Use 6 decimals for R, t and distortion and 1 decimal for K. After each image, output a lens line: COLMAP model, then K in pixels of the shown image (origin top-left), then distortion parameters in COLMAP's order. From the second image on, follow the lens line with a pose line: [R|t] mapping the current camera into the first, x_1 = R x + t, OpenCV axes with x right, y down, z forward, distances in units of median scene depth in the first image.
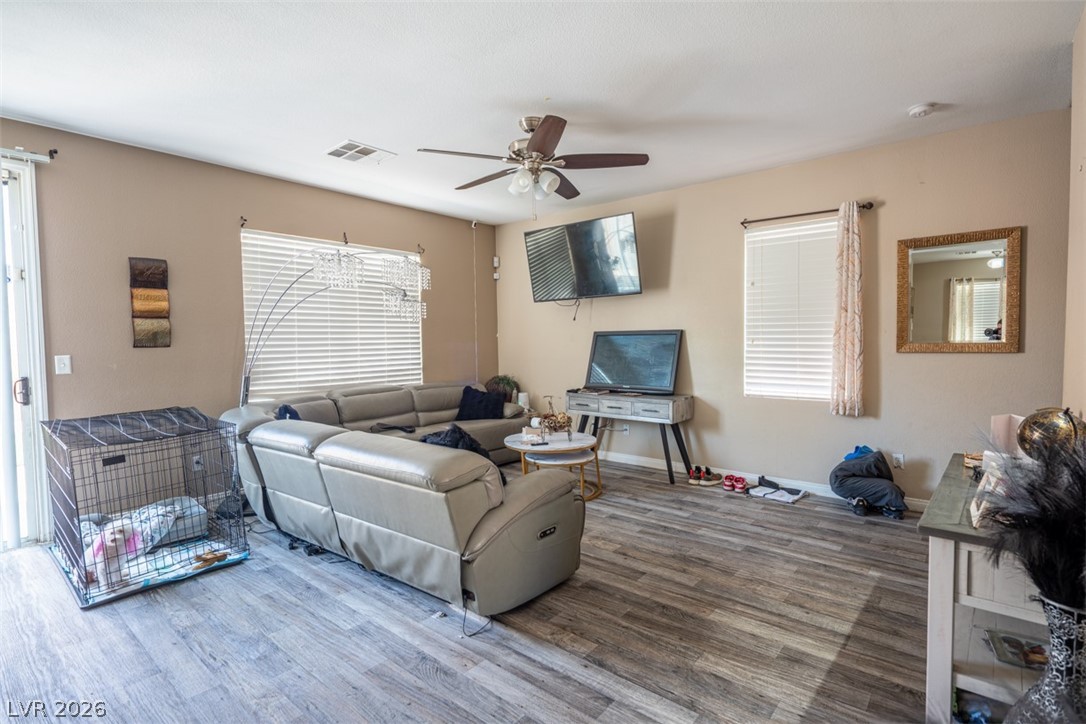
lens RADIAL K [[532.1, 0, 543.0], [0, 532.1, 362.0], [0, 0, 1]] dist [0.002431, 0.000272]
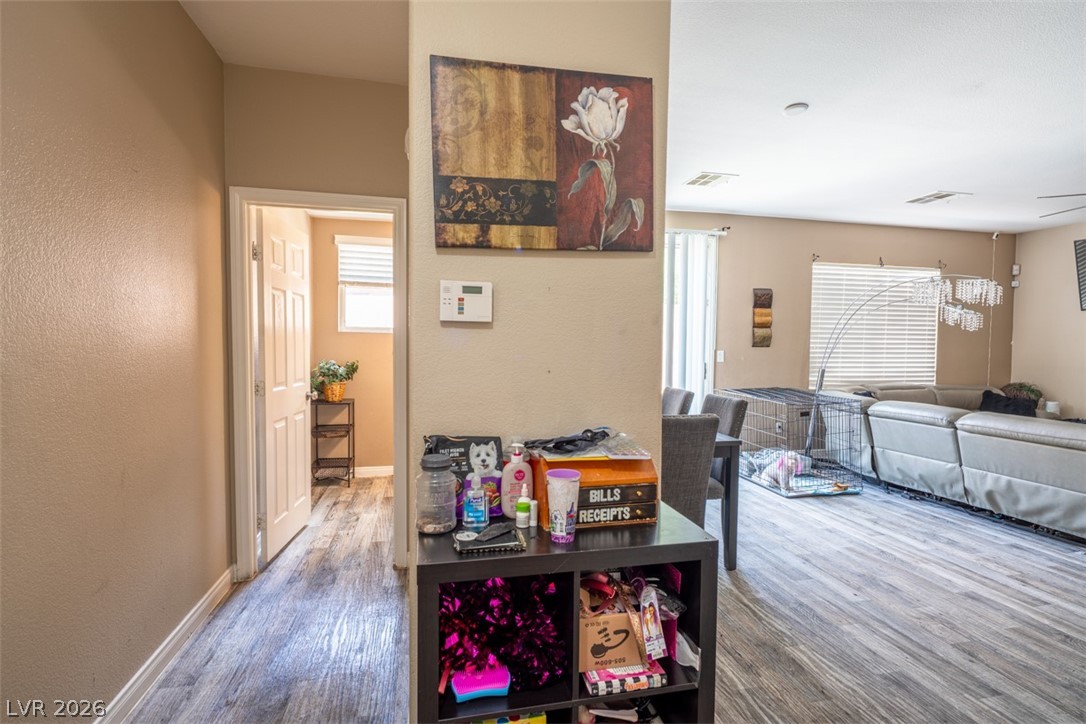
lens RADIAL K [[523.9, 0, 543.0], [0, 523.9, 362.0], [0, 0, 1]] dist [-0.003007, -0.000354]
pose [[0.788536, 0.042111, -0.613545, -0.337874], [-0.045538, 0.998912, 0.010034, 0.031603], [0.613301, 0.020027, 0.789596, -0.611139]]
